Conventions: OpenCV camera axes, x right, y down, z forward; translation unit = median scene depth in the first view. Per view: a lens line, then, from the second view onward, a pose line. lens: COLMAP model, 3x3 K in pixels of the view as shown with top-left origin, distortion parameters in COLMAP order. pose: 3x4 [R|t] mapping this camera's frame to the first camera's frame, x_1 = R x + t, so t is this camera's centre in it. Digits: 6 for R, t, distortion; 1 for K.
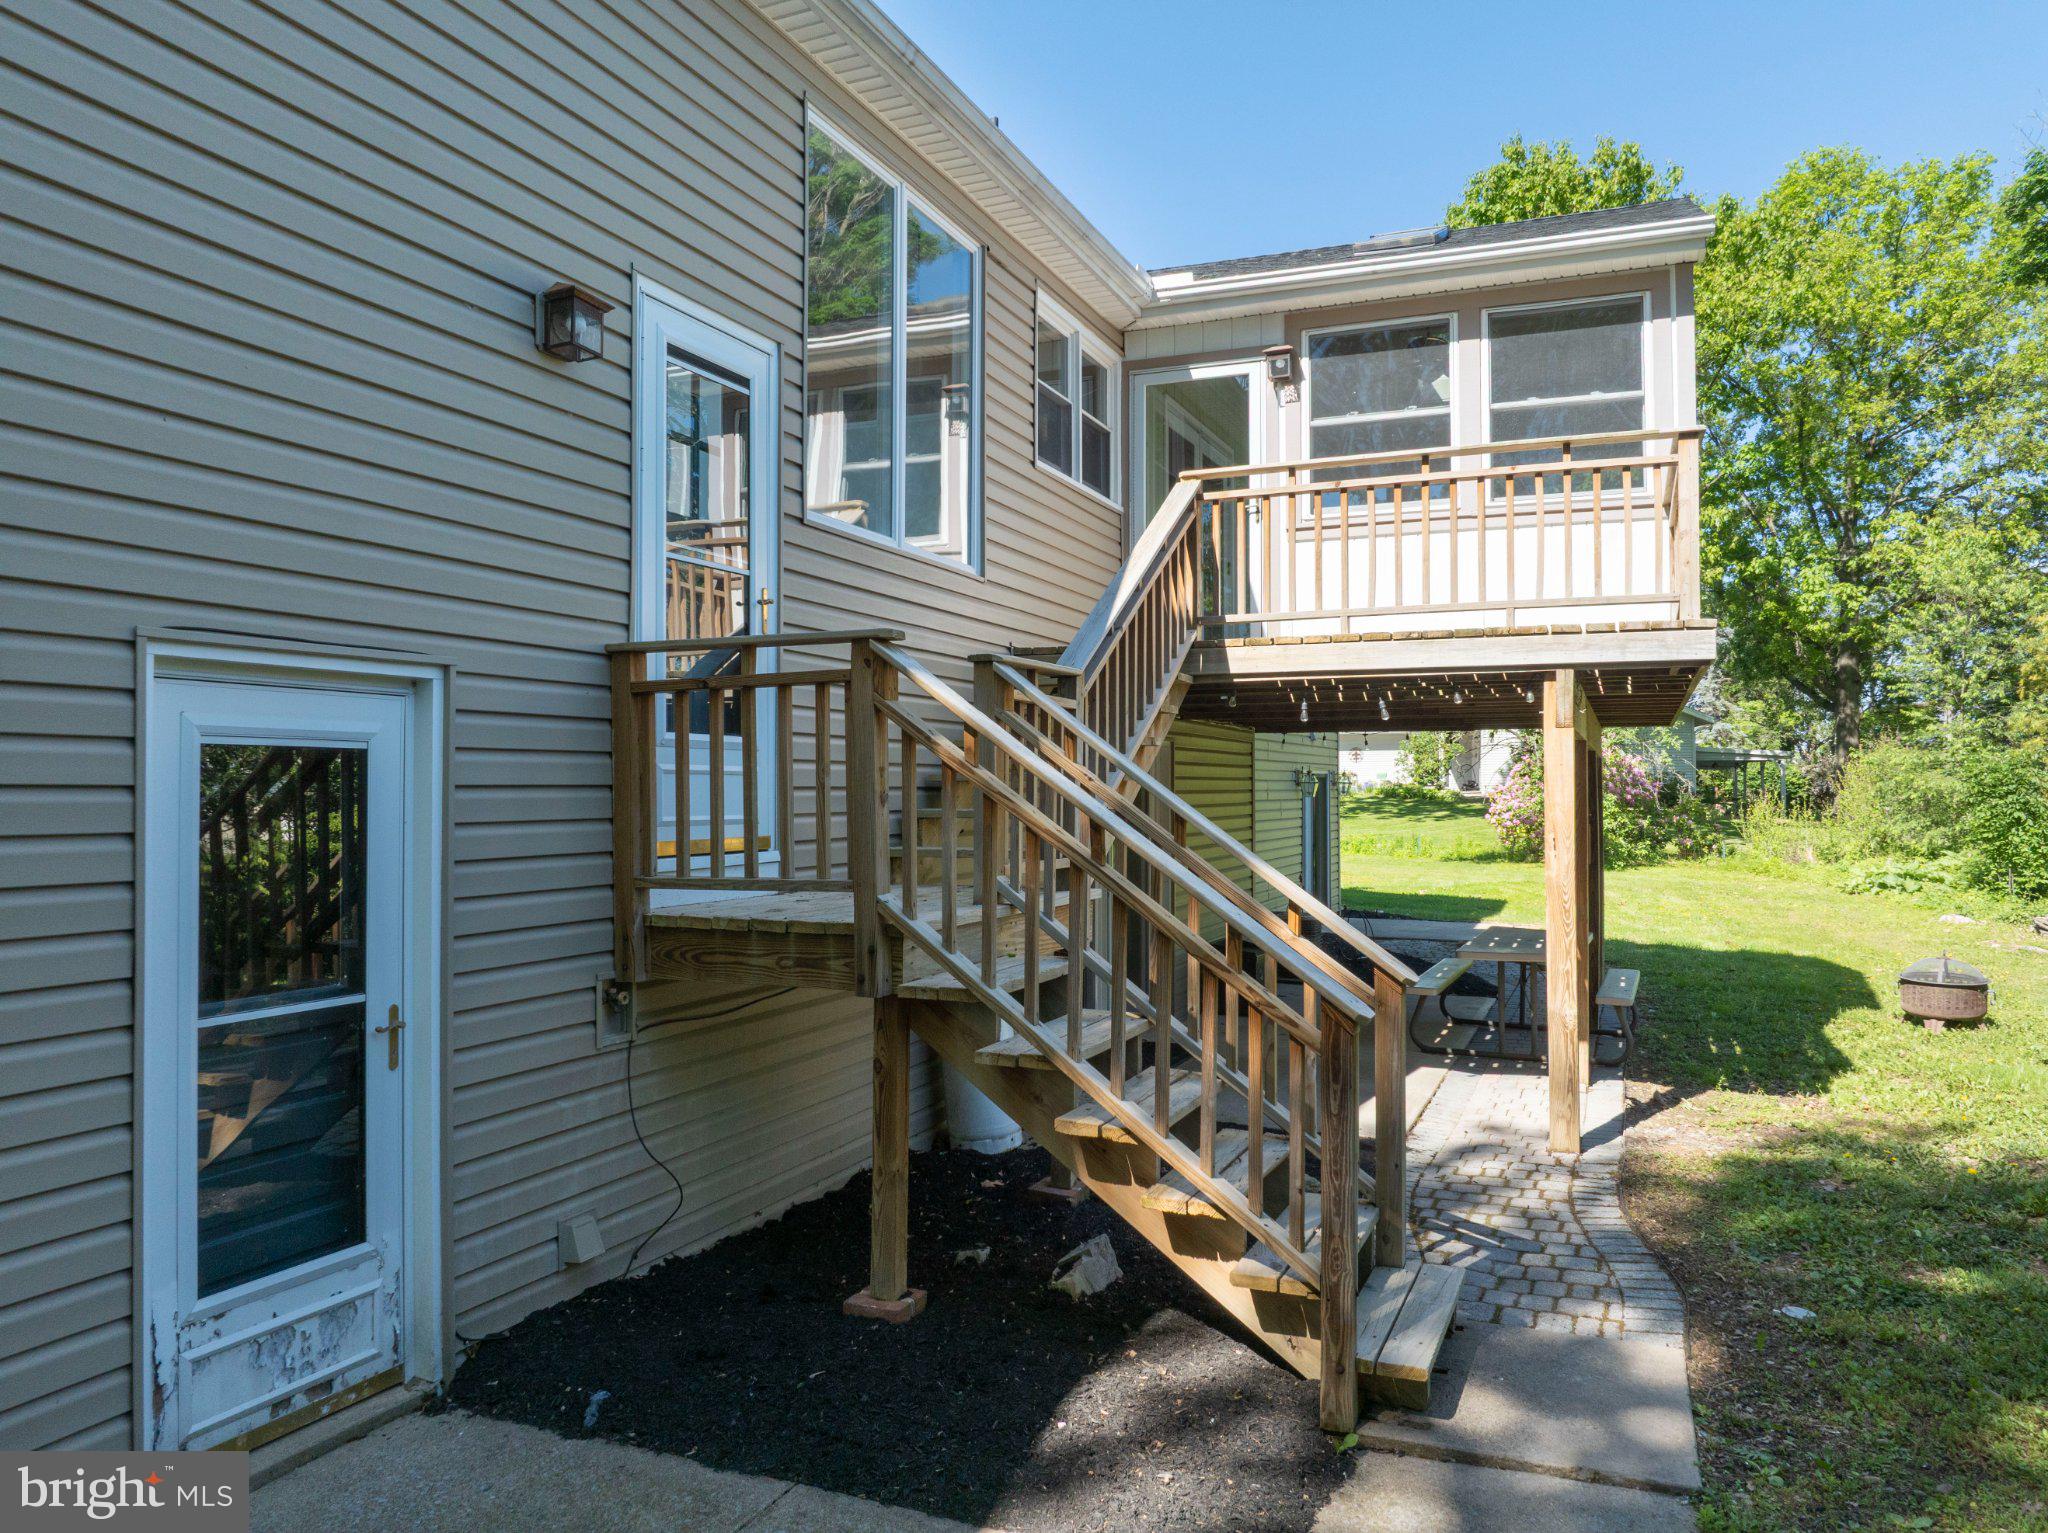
lens RADIAL K [[1425.8, 0, 1034.1], [0, 1425.8, 769.5], [0, 0, 1]] dist [-0.033127, -0.003022]
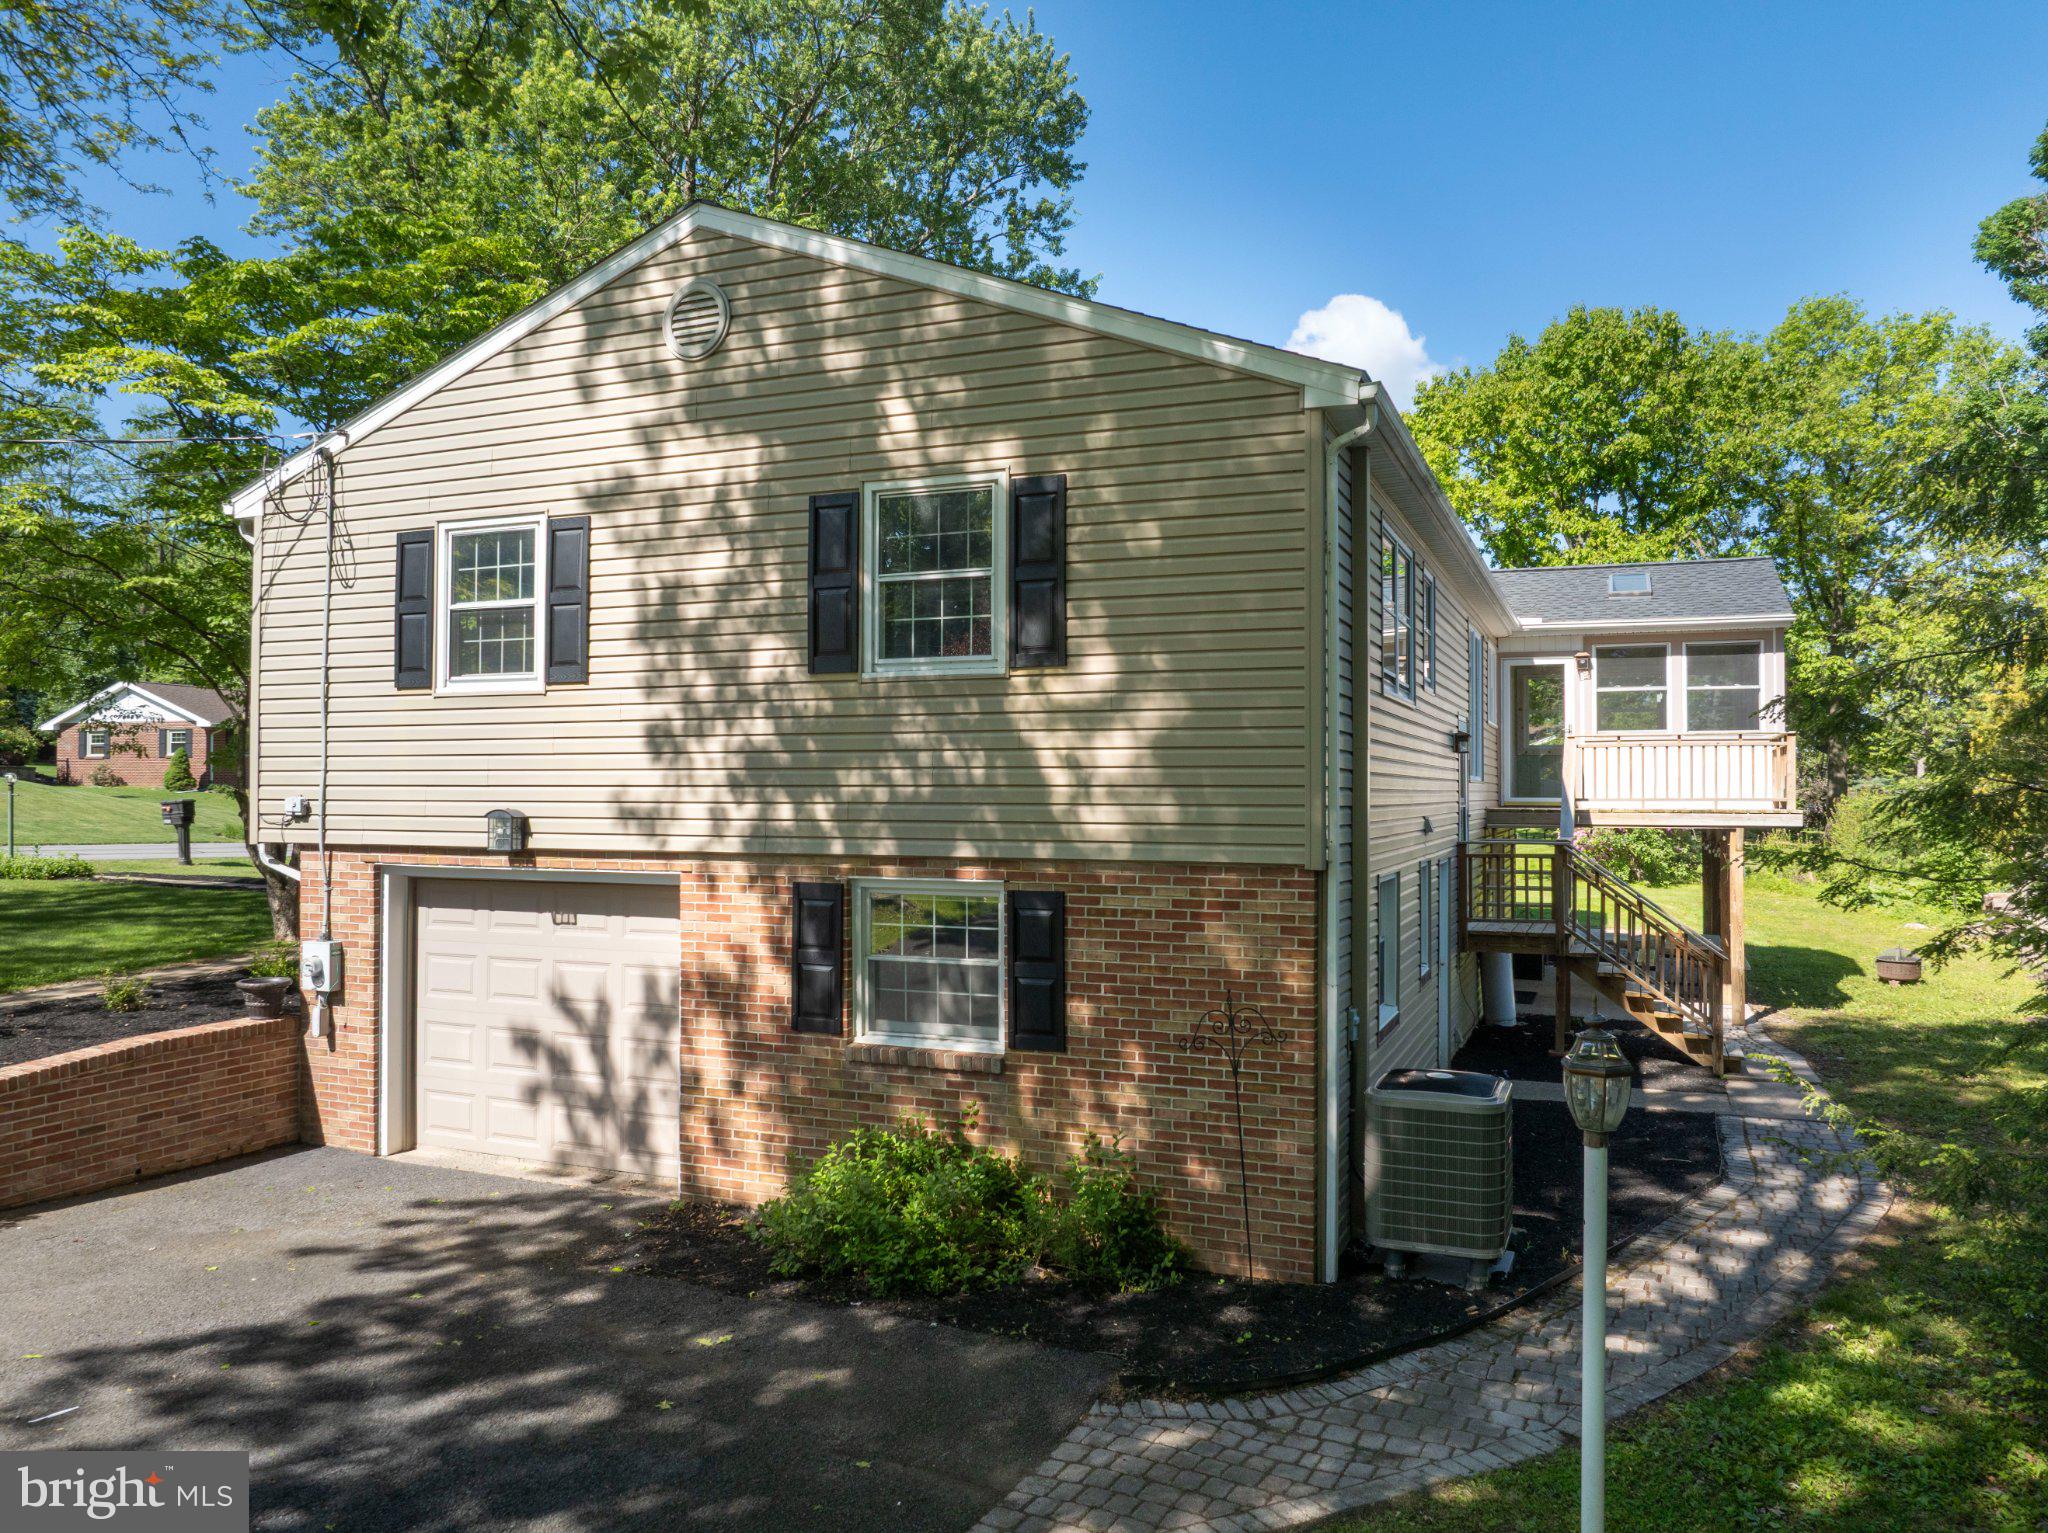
lens RADIAL K [[1448.0, 0, 1024.0], [0, 1448.0, 766.5], [0, 0, 1]] dist [-0.041567, -0.005529]
pose [[0.999954, 0.000879, 0.009501, -0.659593], [-0.000853, 0.999996, -0.002701, -0.125174], [-0.009503, 0.002693, 0.999951, -1.088317]]
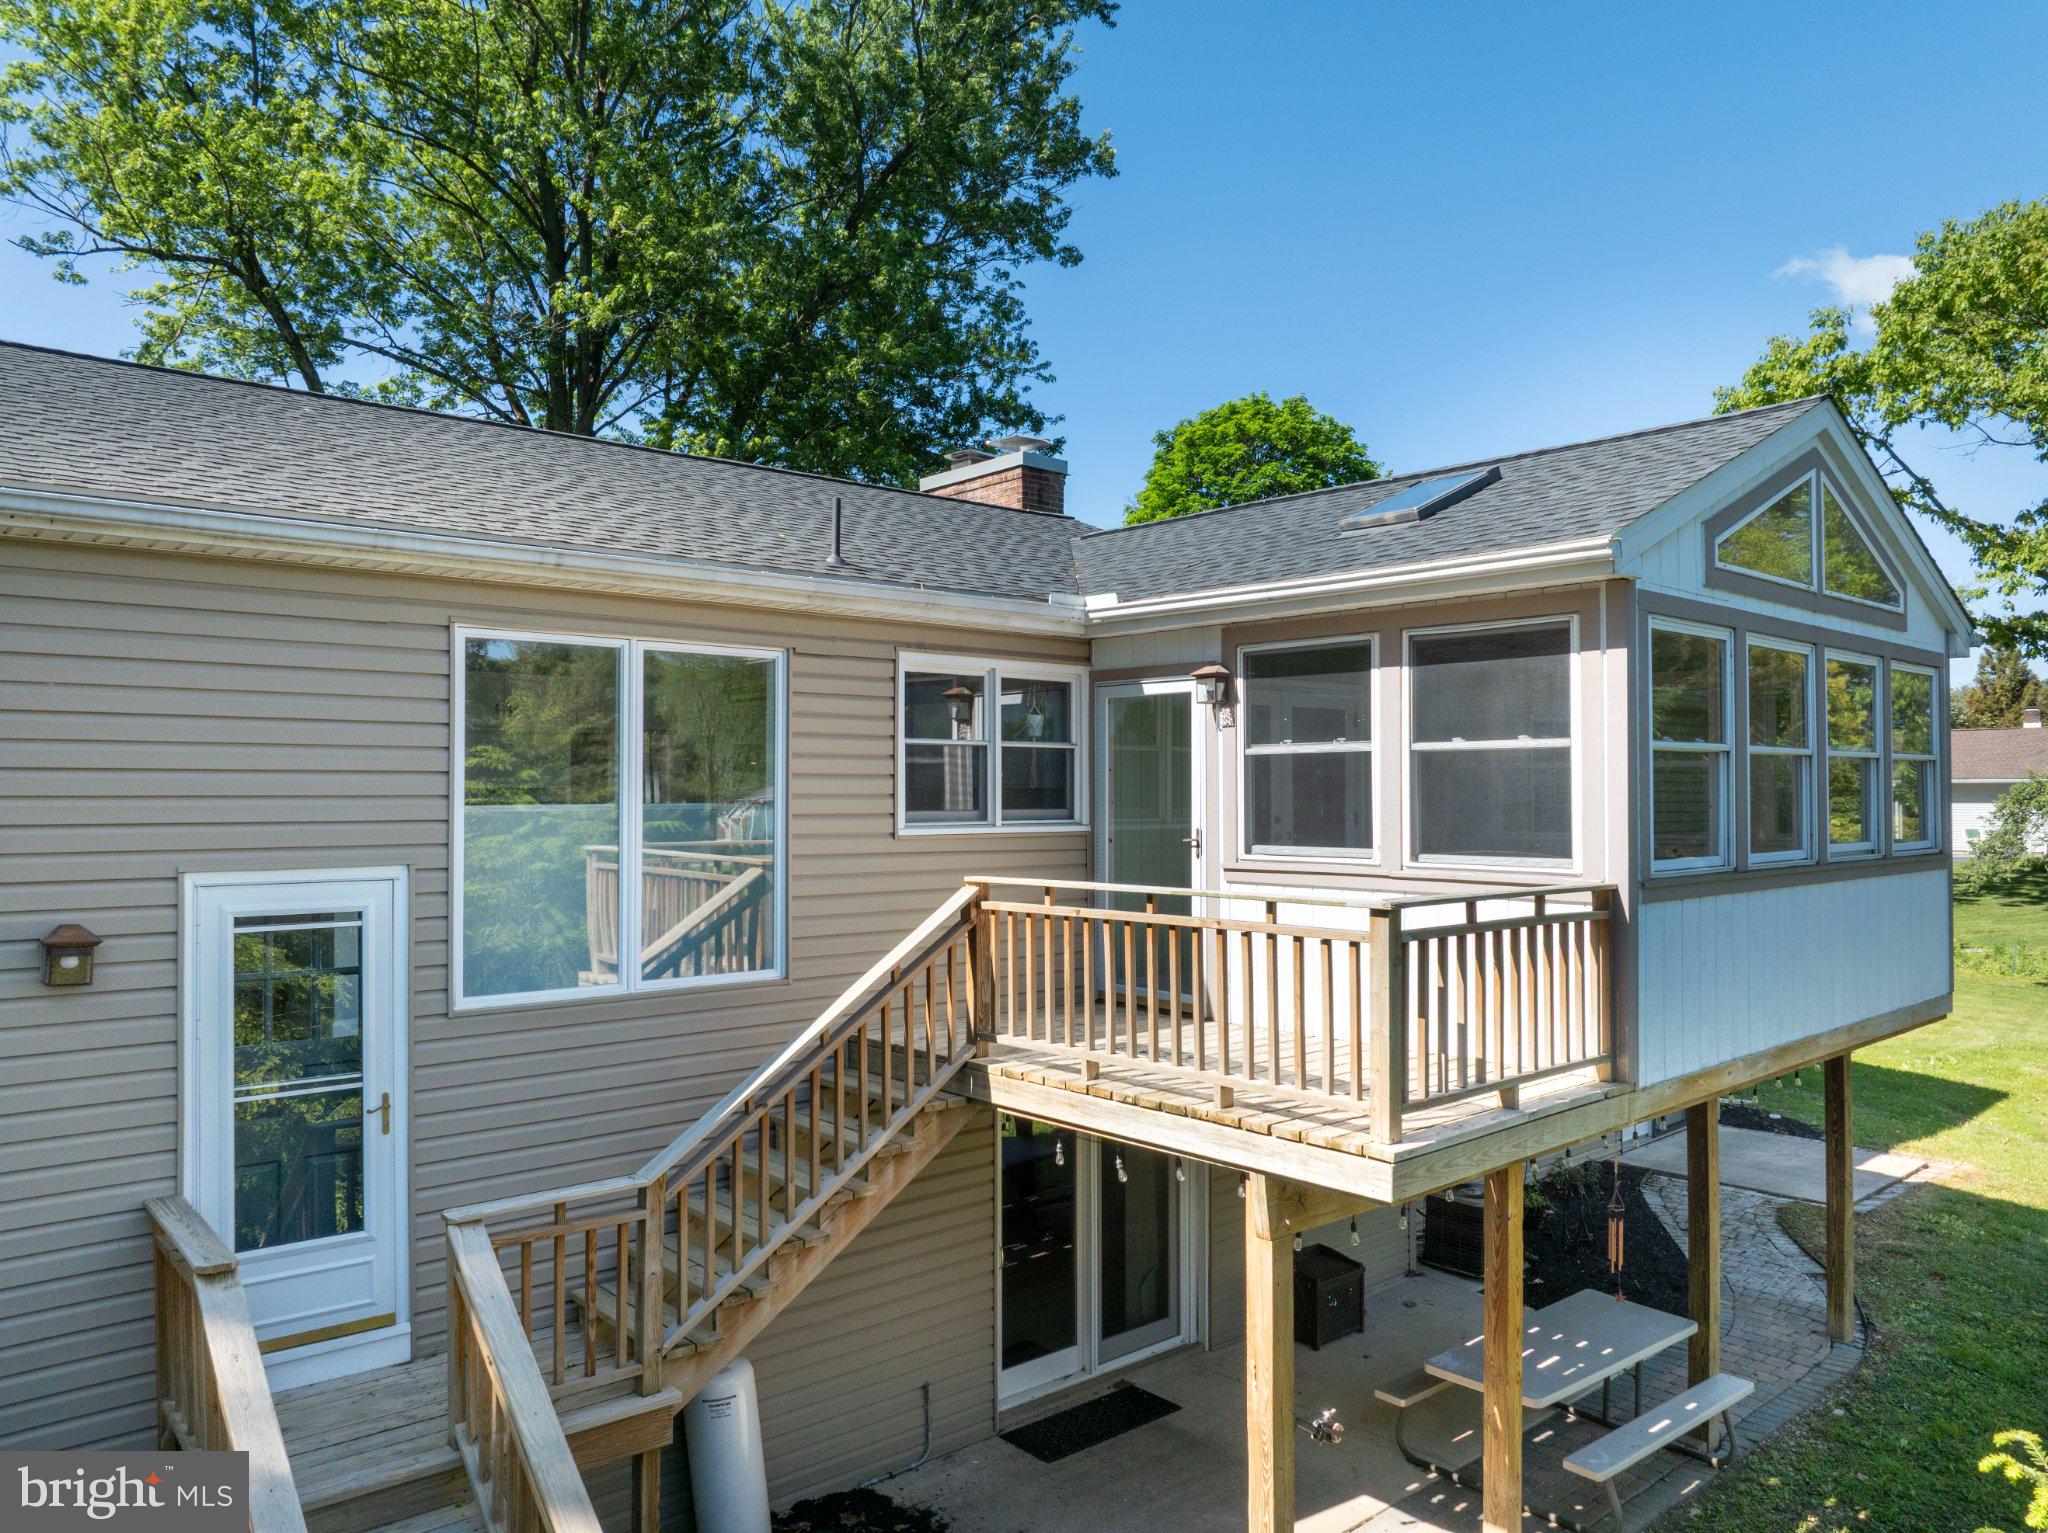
lens RADIAL K [[1446.6, 0, 1024.4], [0, 1446.6, 773.5], [0, 0, 1]] dist [-0.030069, -0.001809]
pose [[0.902597, -0.007208, -0.430425, 0.460006], [0.005959, 0.999973, -0.004250, -0.226489], [0.430444, 0.001271, 0.902616, 0.119538]]
